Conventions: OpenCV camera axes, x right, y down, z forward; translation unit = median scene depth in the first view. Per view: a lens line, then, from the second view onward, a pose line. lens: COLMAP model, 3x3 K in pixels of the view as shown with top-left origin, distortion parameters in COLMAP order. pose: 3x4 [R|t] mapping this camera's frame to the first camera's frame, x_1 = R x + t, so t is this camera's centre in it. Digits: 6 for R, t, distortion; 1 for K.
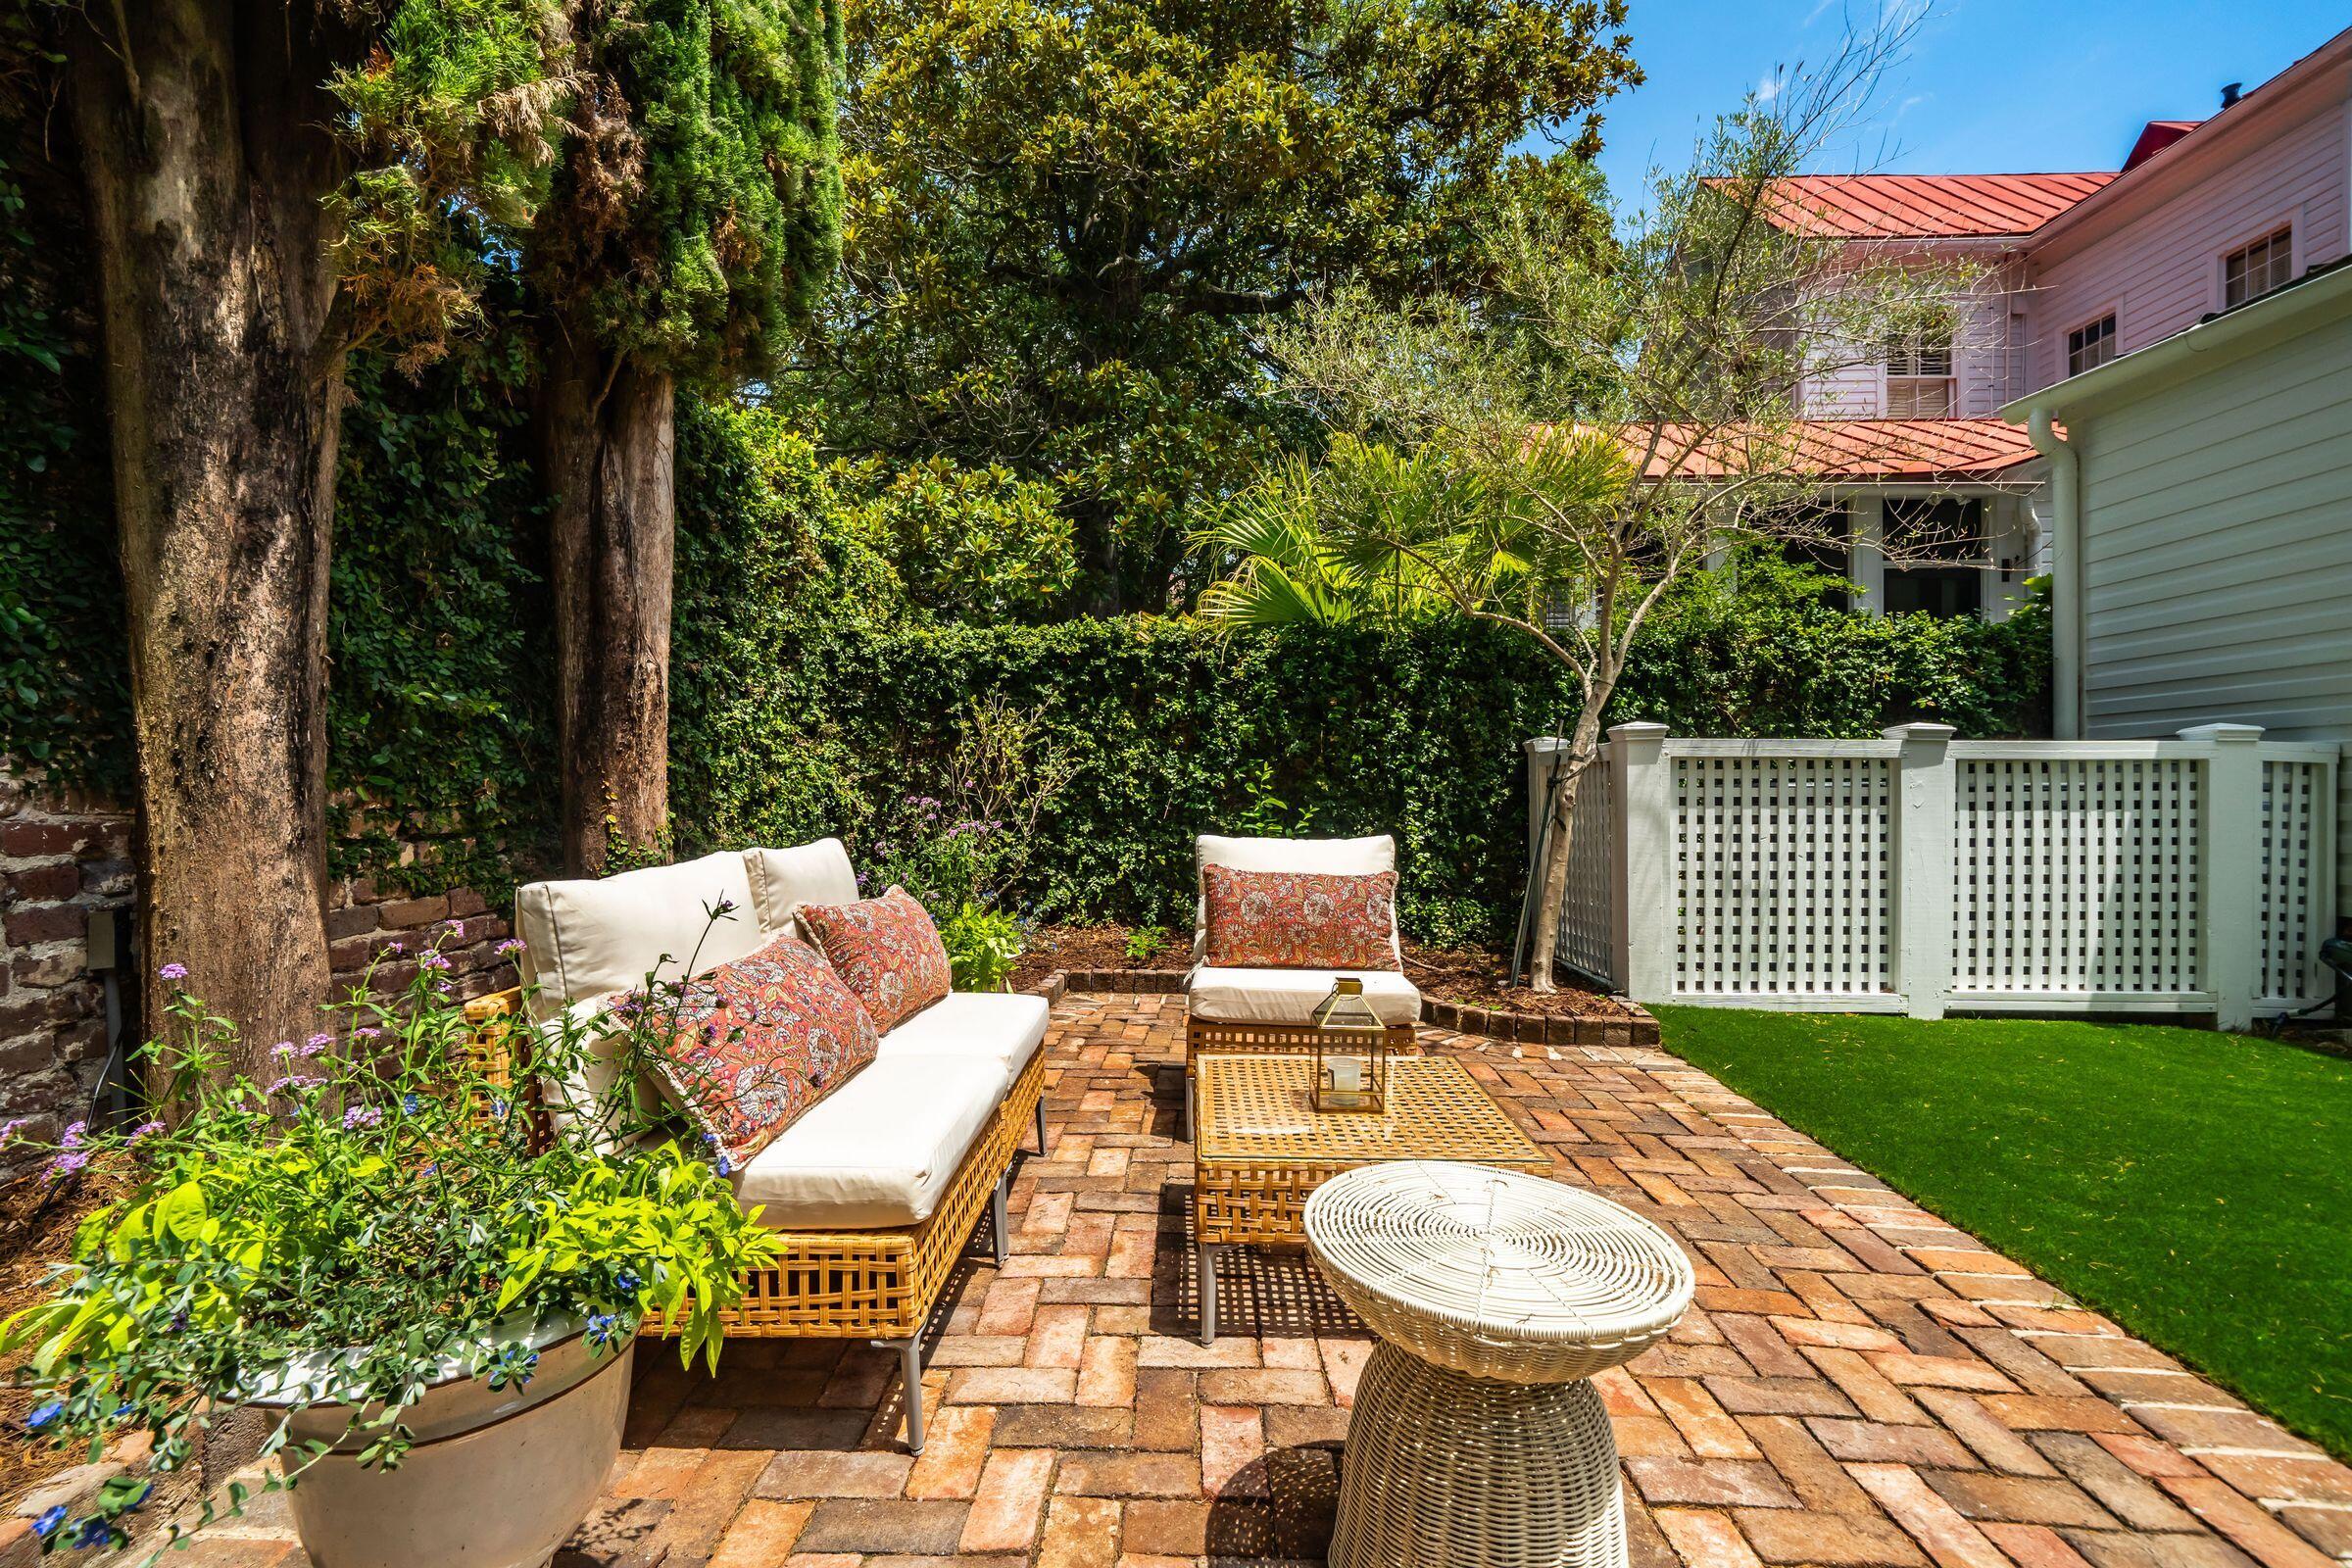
lens RADIAL K [[1054.0, 0, 1158.8], [0, 1054.0, 779.7], [0, 0, 1]] dist [0.005334, -0.000659]
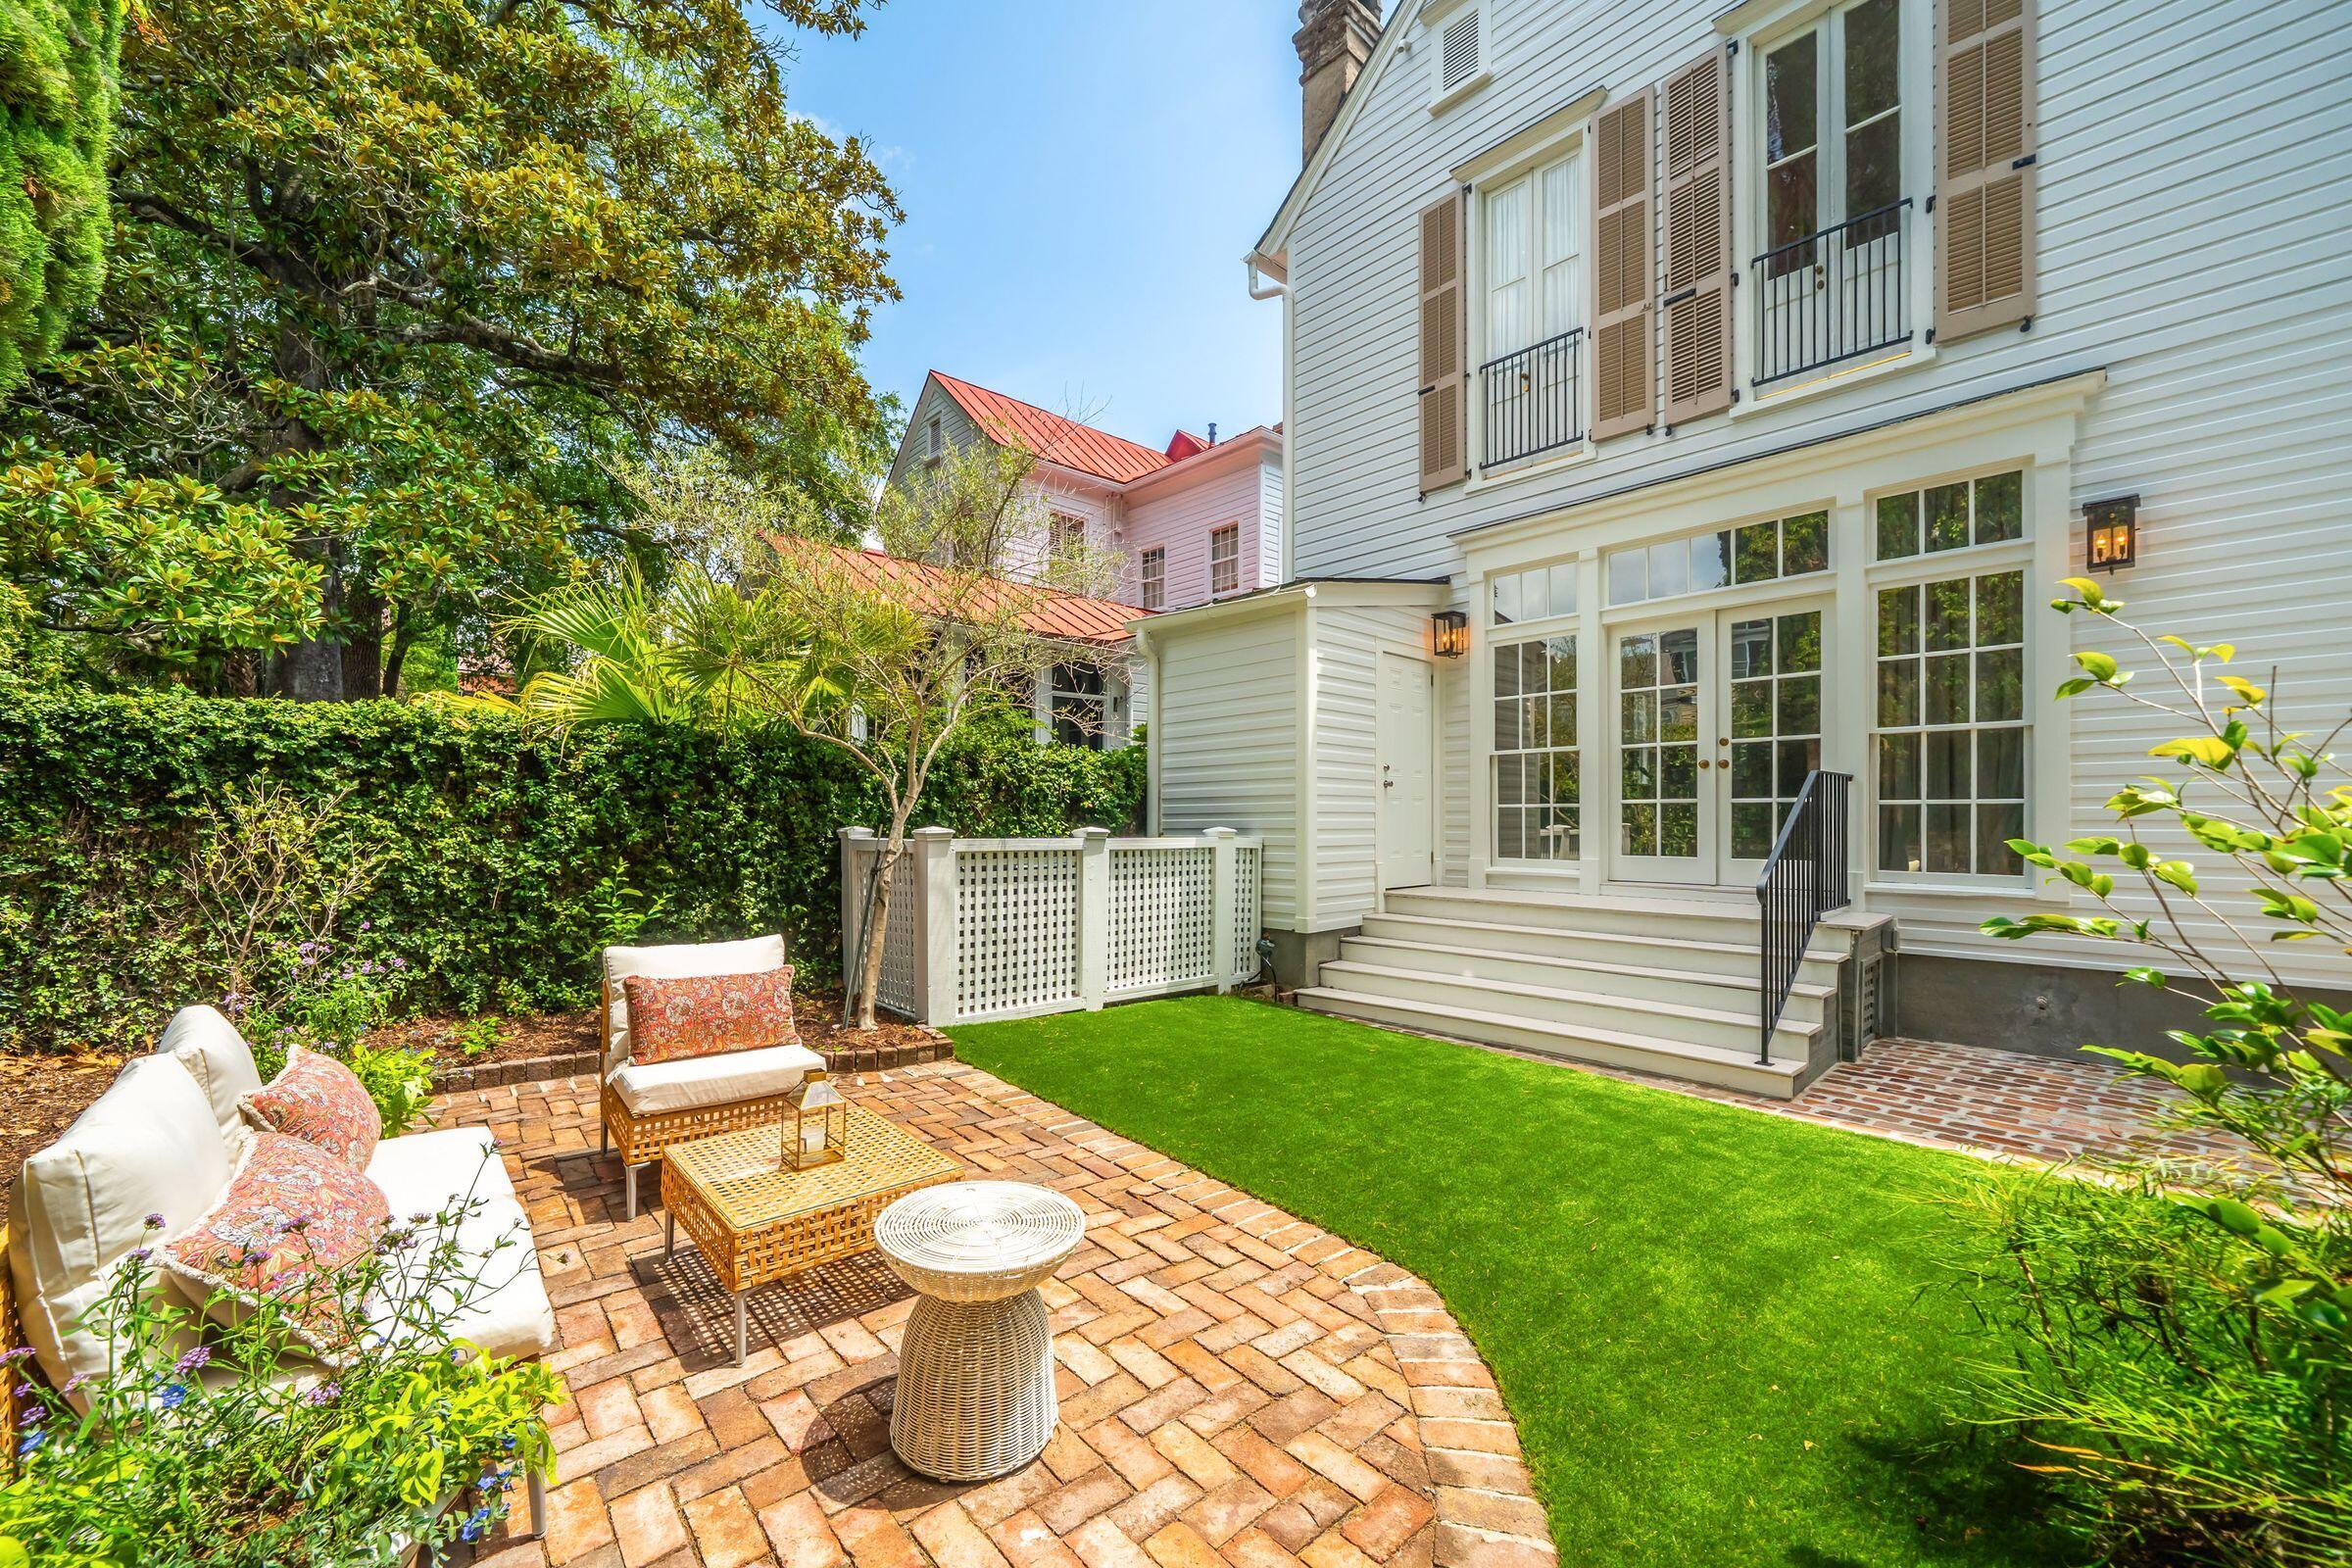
lens RADIAL K [[916.4, 0, 1155.5], [0, 916.4, 819.0], [0, 0, 1]] dist [-0.001891, -0.000238]
pose [[0.737475, 0.000260, 0.675374, -0.149710], [-0.007119, 0.999947, 0.007389, -0.075723], [-0.675337, -0.010257, 0.737438, -0.094012]]
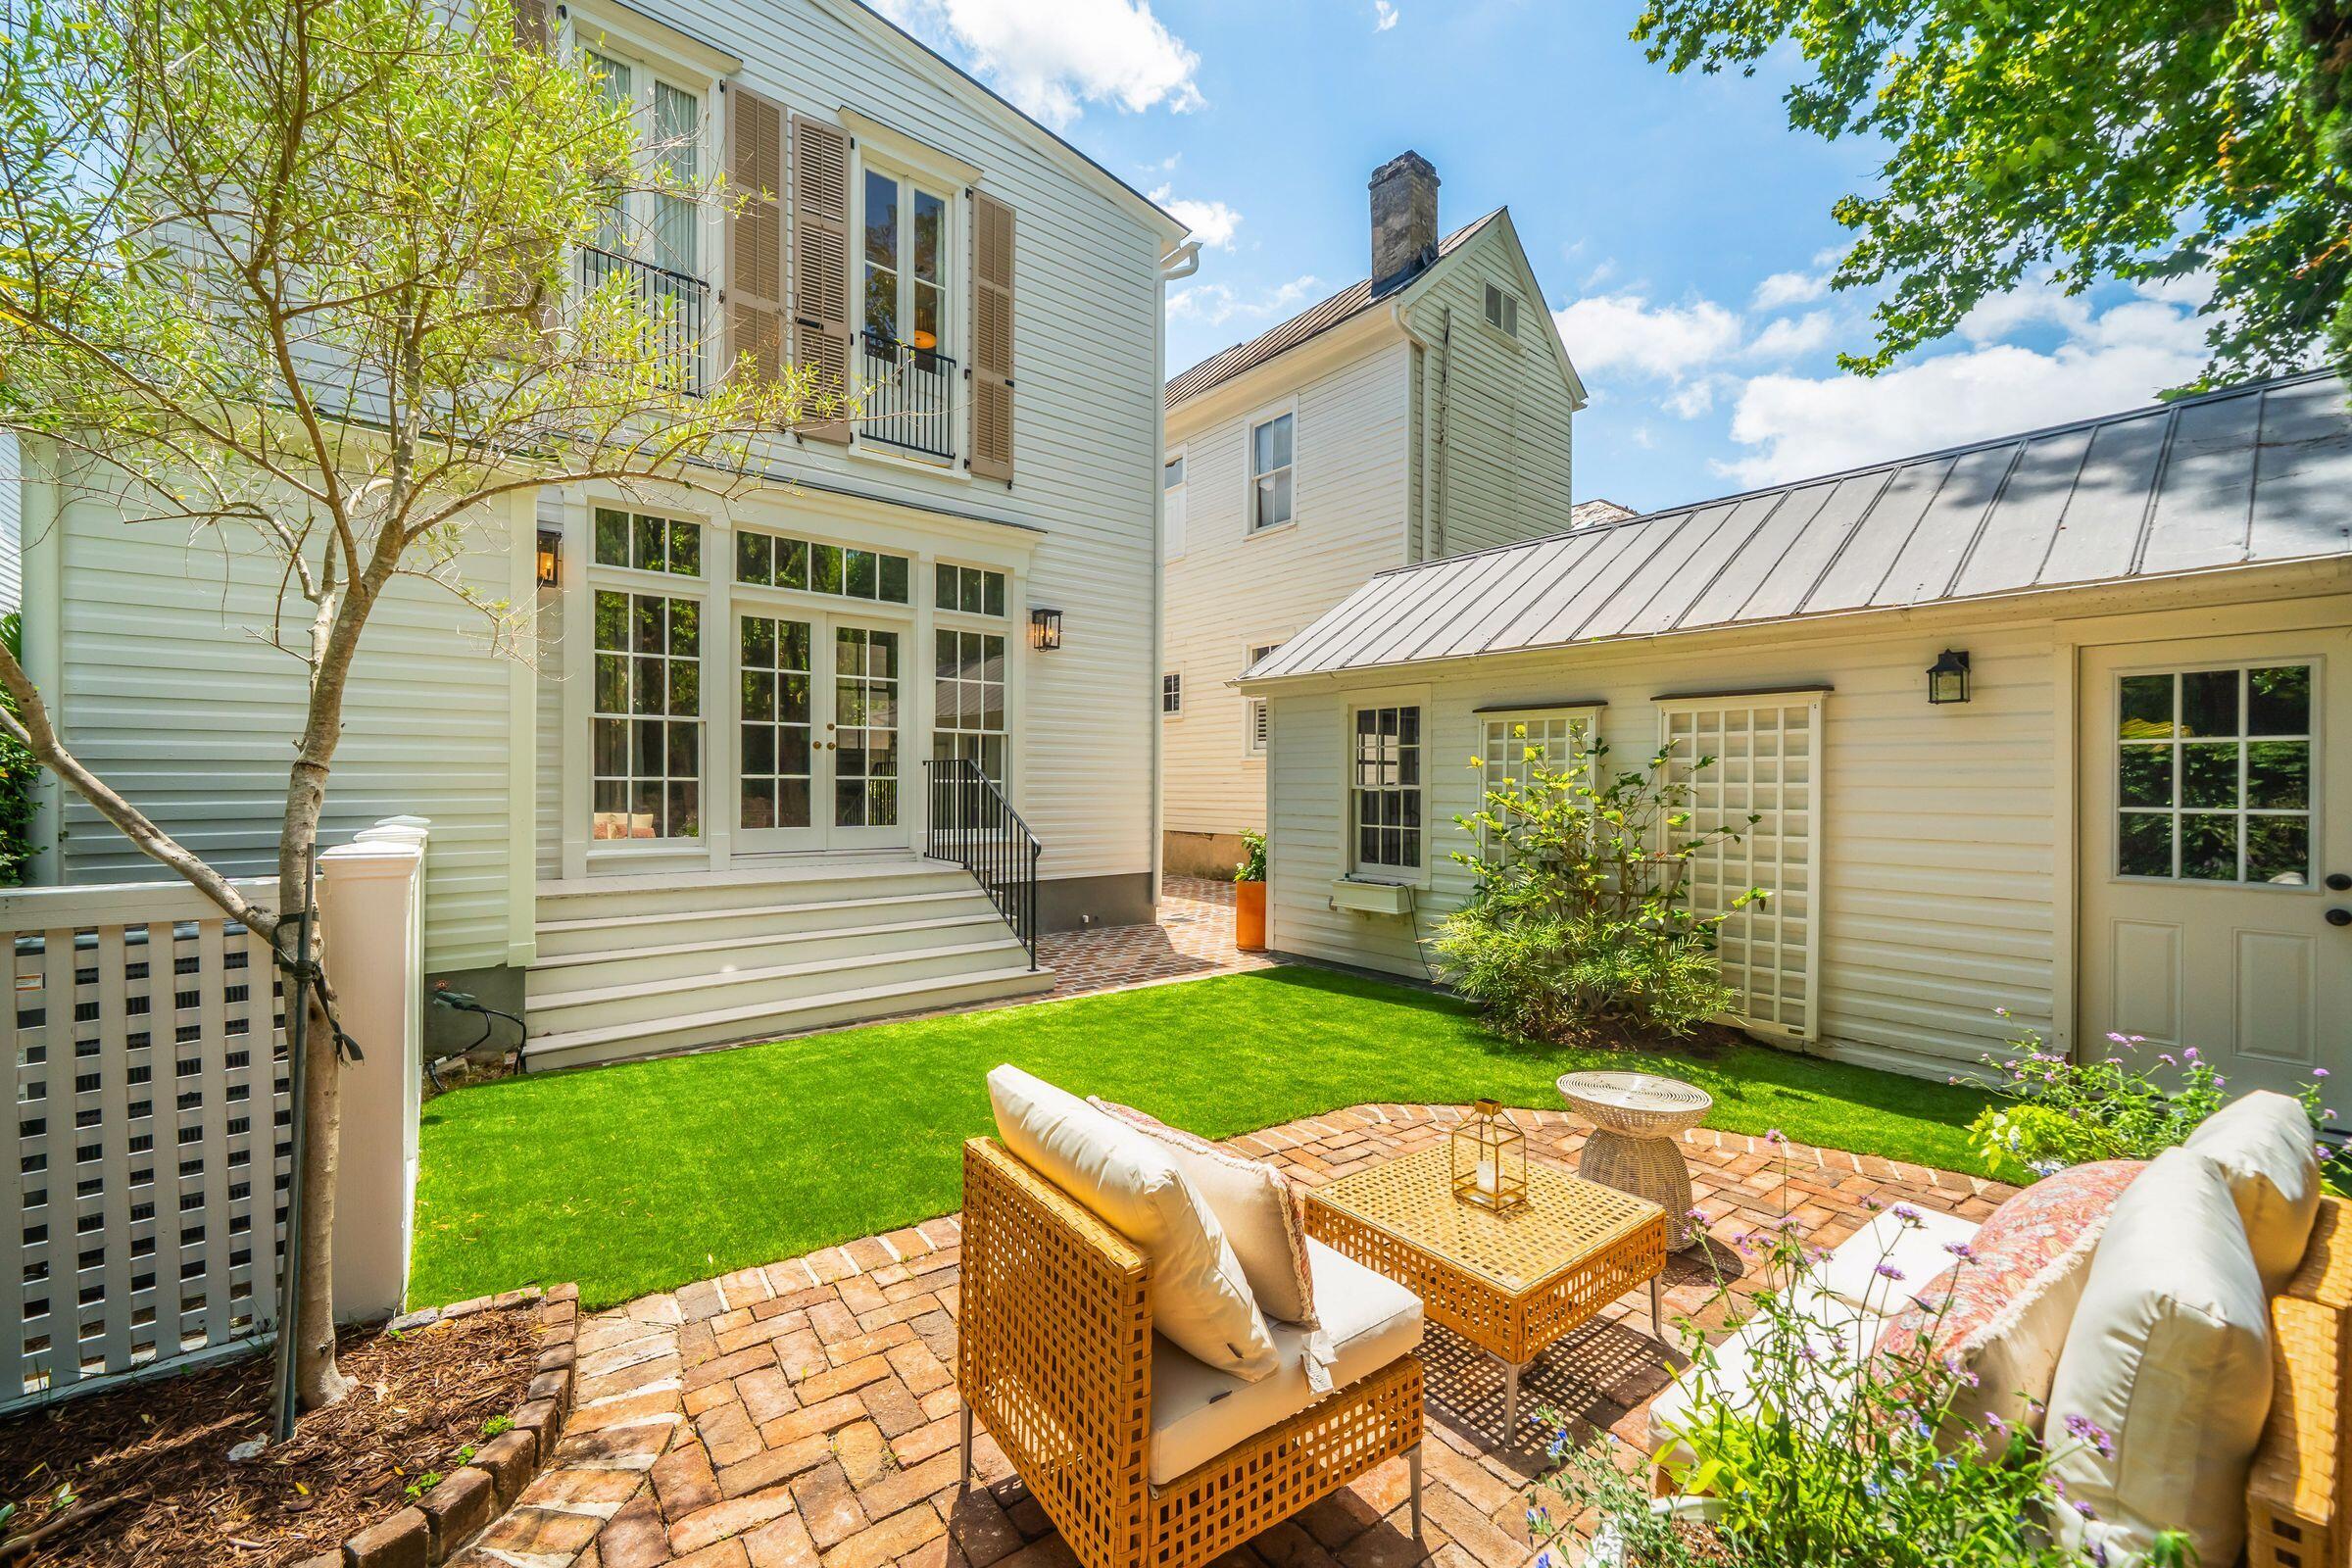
lens RADIAL K [[916.4, 0, 1170.2], [0, 916.4, 787.2], [0, 0, 1]] dist [-0.001891, -0.000238]
pose [[-0.629574, -0.008648, 0.776893, -0.216077], [-0.013623, 0.999907, 0.000091, -0.092383], [-0.776821, -0.010526, -0.629633, 0.975759]]
